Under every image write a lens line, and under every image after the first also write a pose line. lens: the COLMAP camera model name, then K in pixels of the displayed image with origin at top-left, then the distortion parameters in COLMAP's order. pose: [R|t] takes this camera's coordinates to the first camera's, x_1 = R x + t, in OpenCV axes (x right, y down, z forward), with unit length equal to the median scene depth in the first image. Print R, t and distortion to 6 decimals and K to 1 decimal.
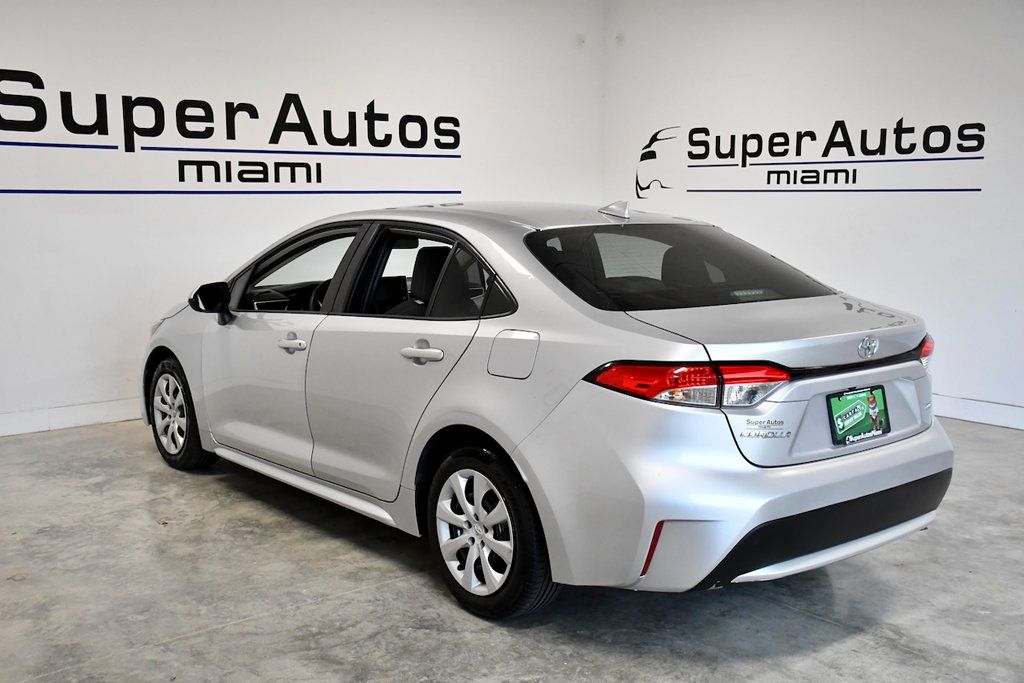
lens RADIAL K [[1075.6, 0, 512.0], [0, 1075.6, 341.5], [0, 0, 1]] dist [-0.020481, 0.239699]
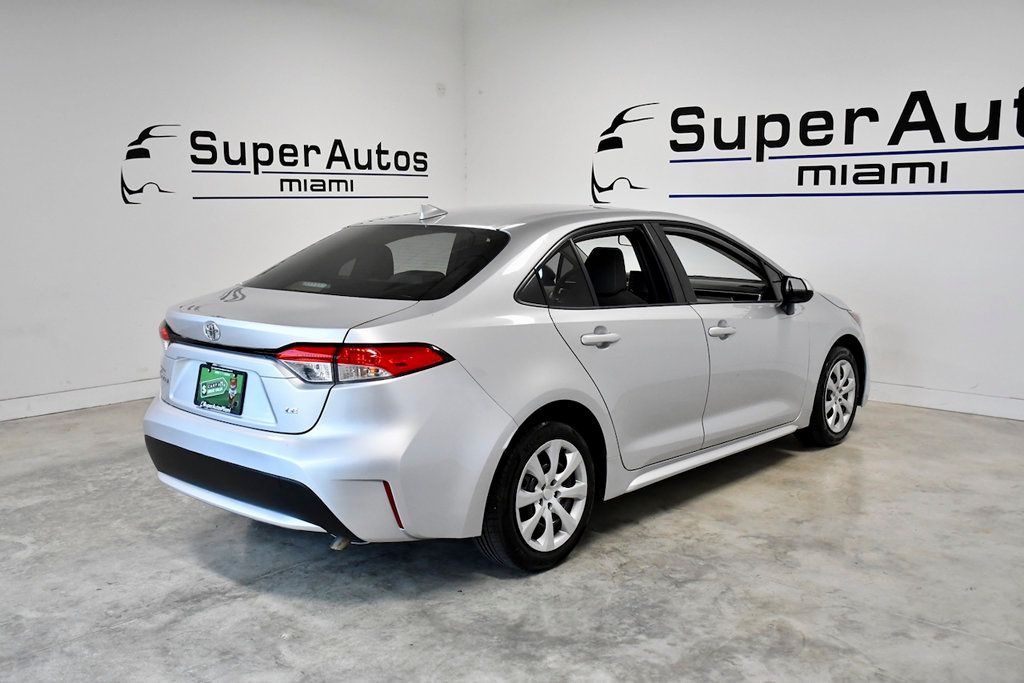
lens RADIAL K [[1007.9, 0, 512.0], [0, 1007.9, 341.5], [0, 0, 1]] dist [-0.067613, 0.259315]
pose [[0.154623, 0.137431, -0.978368, 0.699544], [-0.126521, 0.984879, 0.118350, -0.074348], [0.979839, 0.105484, 0.169673, 0.547861]]
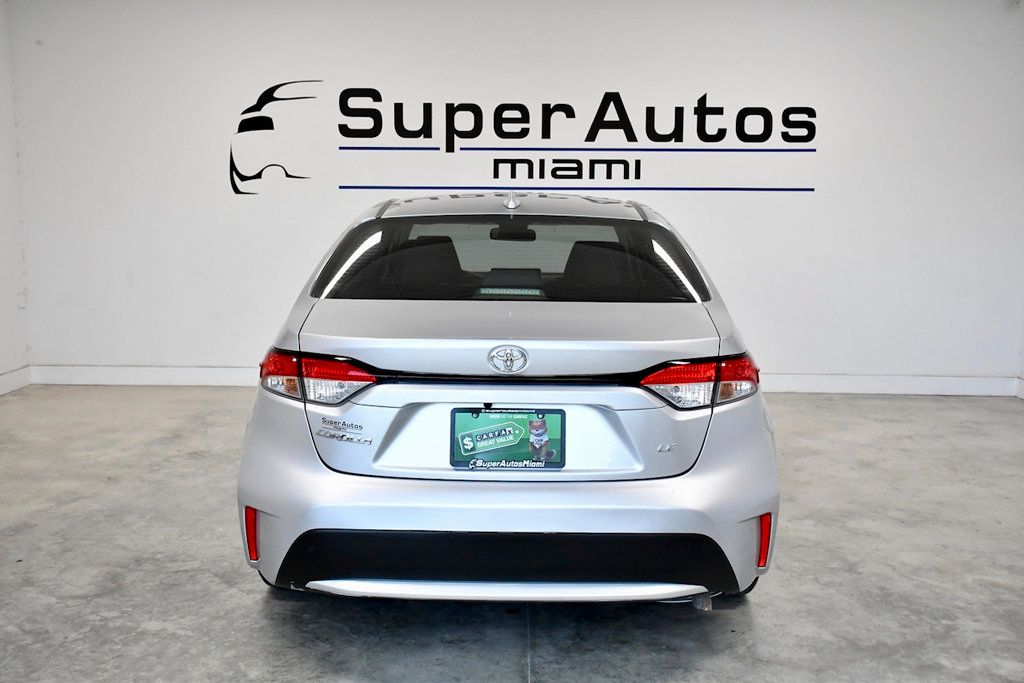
lens RADIAL K [[1078.3, 0, 512.0], [0, 1078.3, 341.5], [0, 0, 1]] dist [0.001846, 0.142158]
pose [[0.769471, 0.090791, -0.632196, 0.418522], [-0.094062, 0.995160, 0.028431, -0.015993], [0.631717, 0.037588, 0.774287, 0.166679]]
